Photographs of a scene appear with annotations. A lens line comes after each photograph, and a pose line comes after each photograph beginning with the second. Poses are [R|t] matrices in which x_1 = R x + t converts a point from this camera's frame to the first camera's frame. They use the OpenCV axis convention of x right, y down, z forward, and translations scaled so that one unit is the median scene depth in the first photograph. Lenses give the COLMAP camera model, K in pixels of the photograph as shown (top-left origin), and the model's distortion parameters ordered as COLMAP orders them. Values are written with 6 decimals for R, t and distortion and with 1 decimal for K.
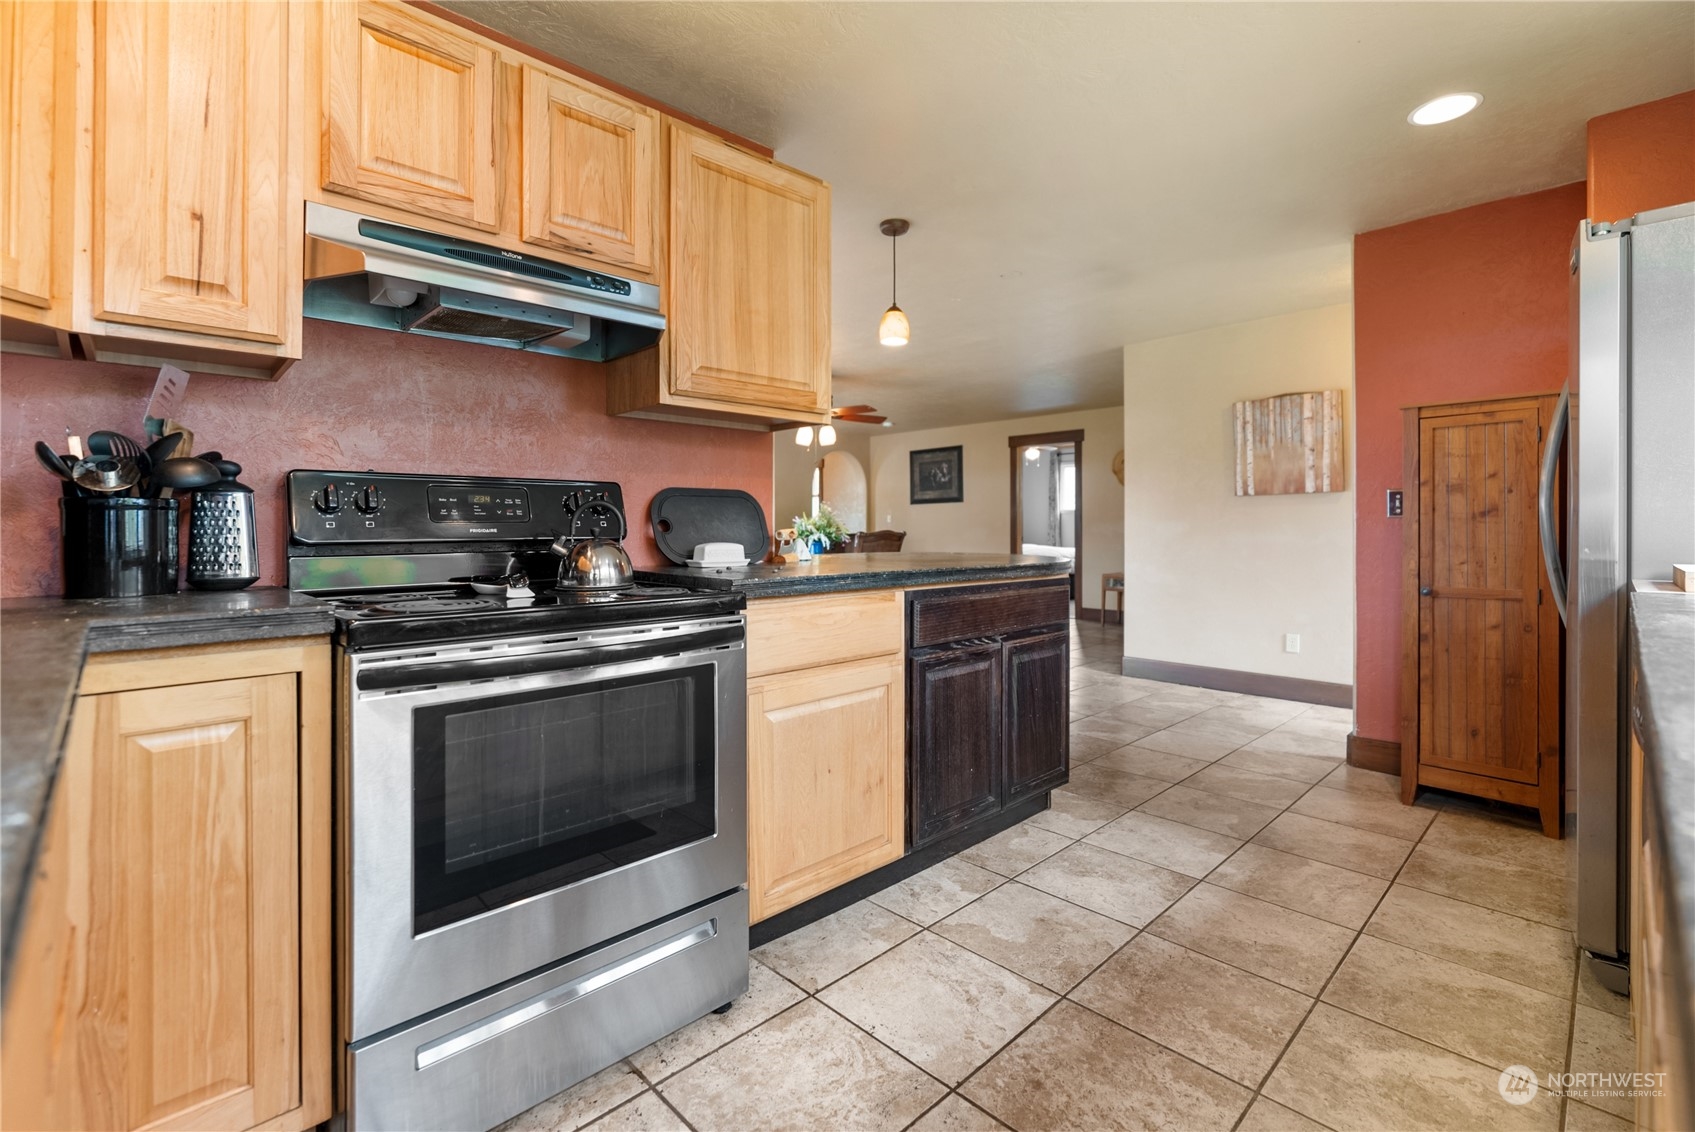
lens RADIAL K [[758.4, 0, 841.3], [0, 758.4, 530.0], [0, 0, 1]] dist [-0.000443, 0.000155]
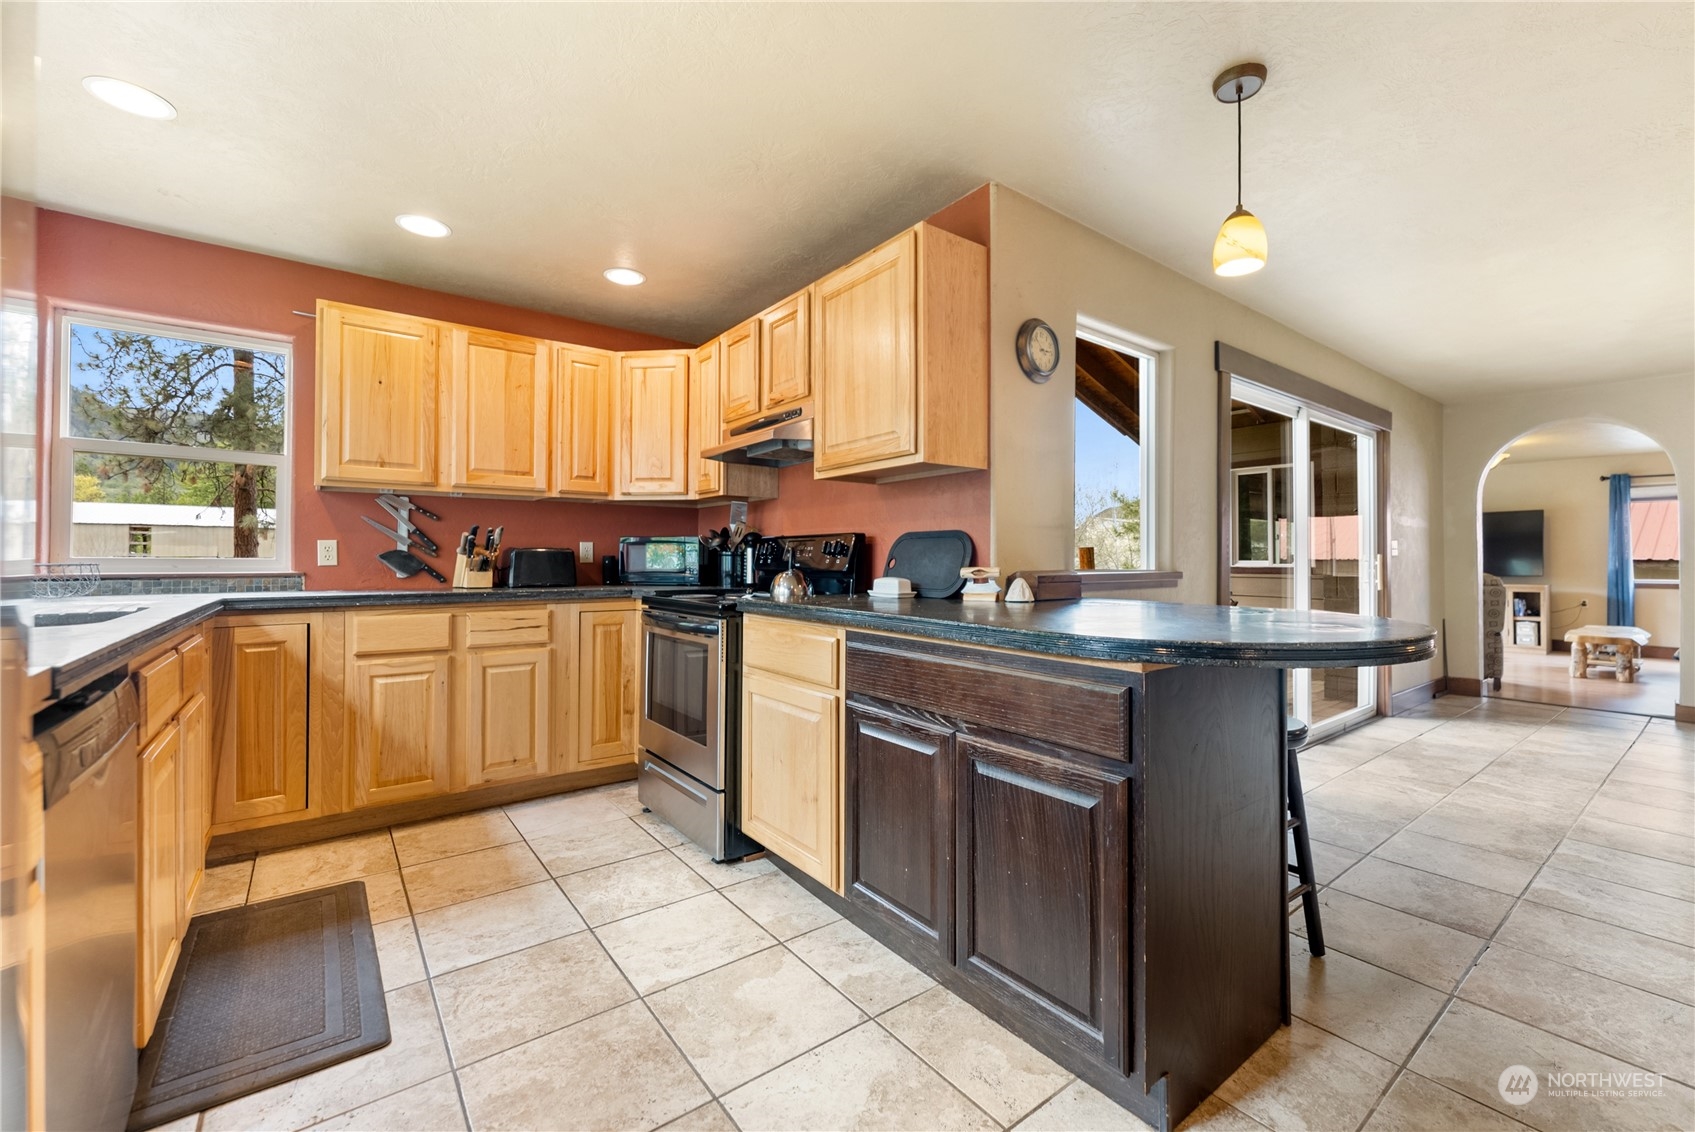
lens RADIAL K [[687.2, 0, 843.7], [0, 687.2, 556.8], [0, 0, 1]] dist [0.002607, -0.000523]
pose [[-0.115195, -0.003892, -0.993335, 1.087525], [-0.006220, 0.999976, -0.003196, -0.013726], [0.993323, 0.005811, -0.115216, 1.224625]]
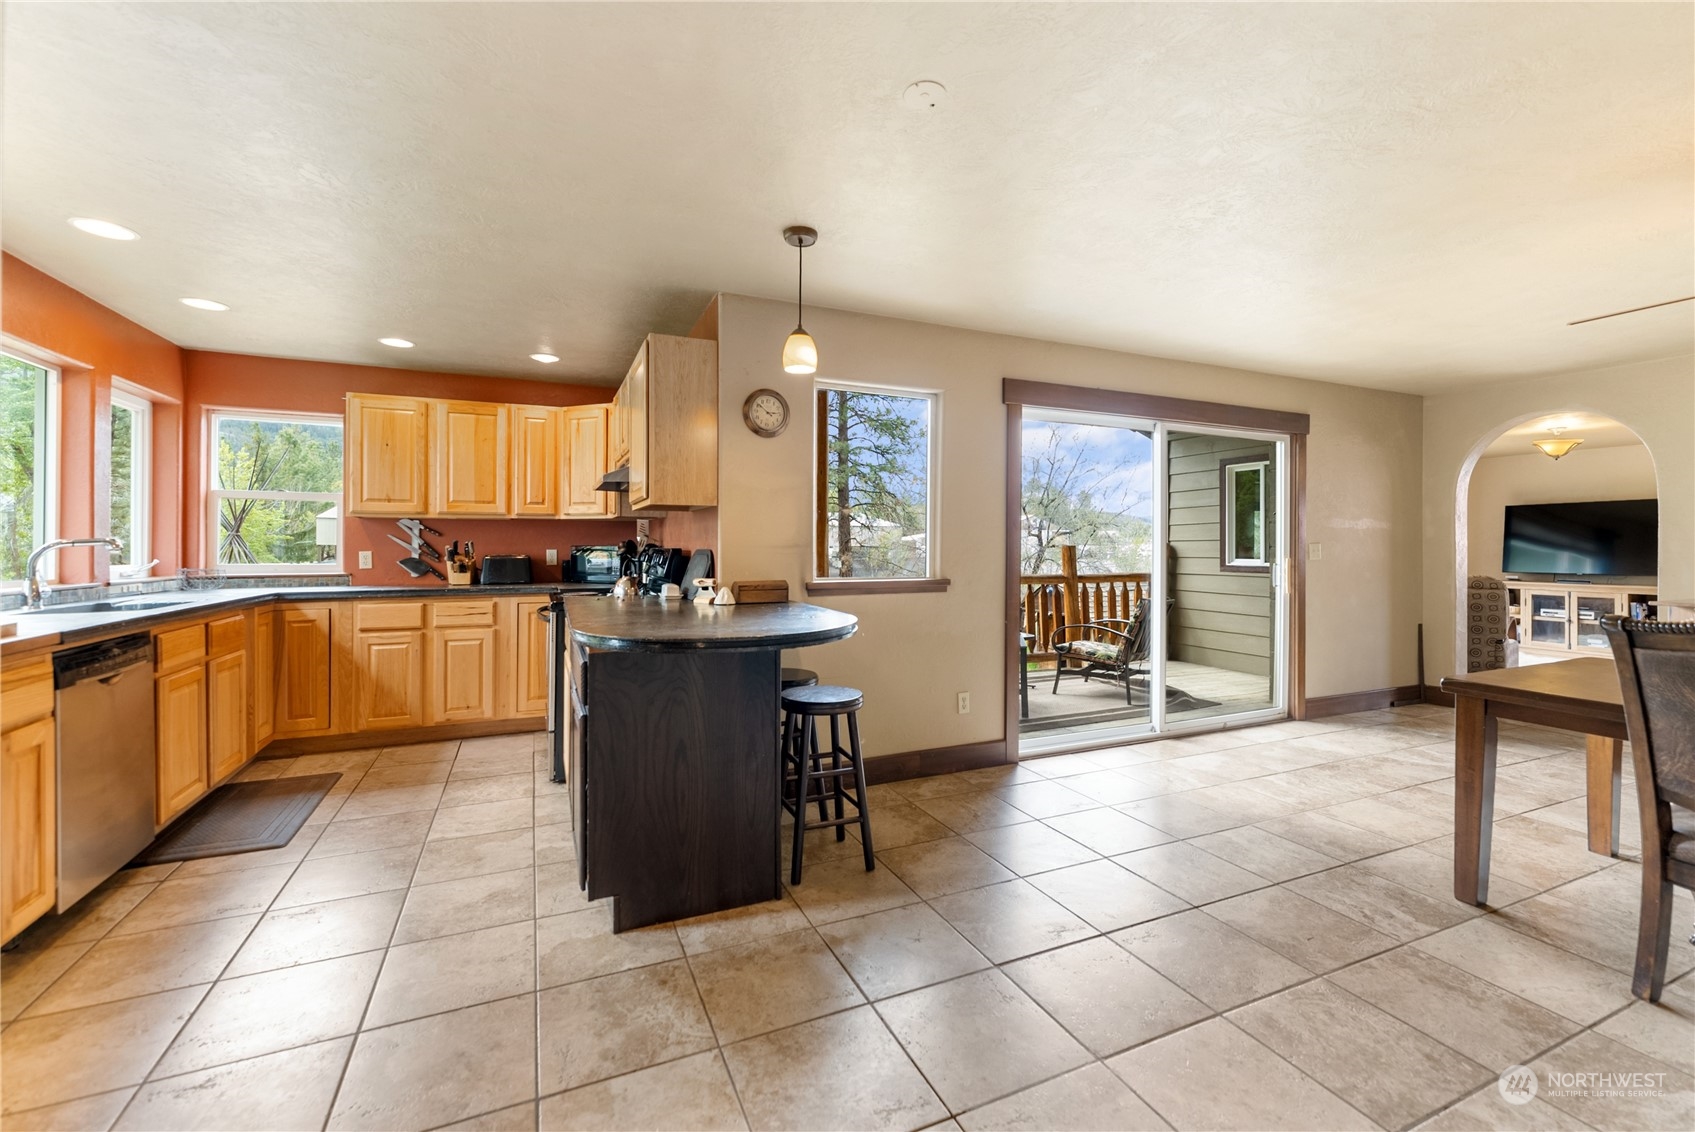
lens RADIAL K [[687.2, 0, 832.2], [0, 687.2, 549.9], [0, 0, 1]] dist [0.002607, -0.000523]
pose [[-0.342598, 0.005665, -0.939465, 1.299393], [-0.005303, 0.999954, 0.007963, -0.082098], [0.939467, 0.007710, -0.342552, 2.147947]]
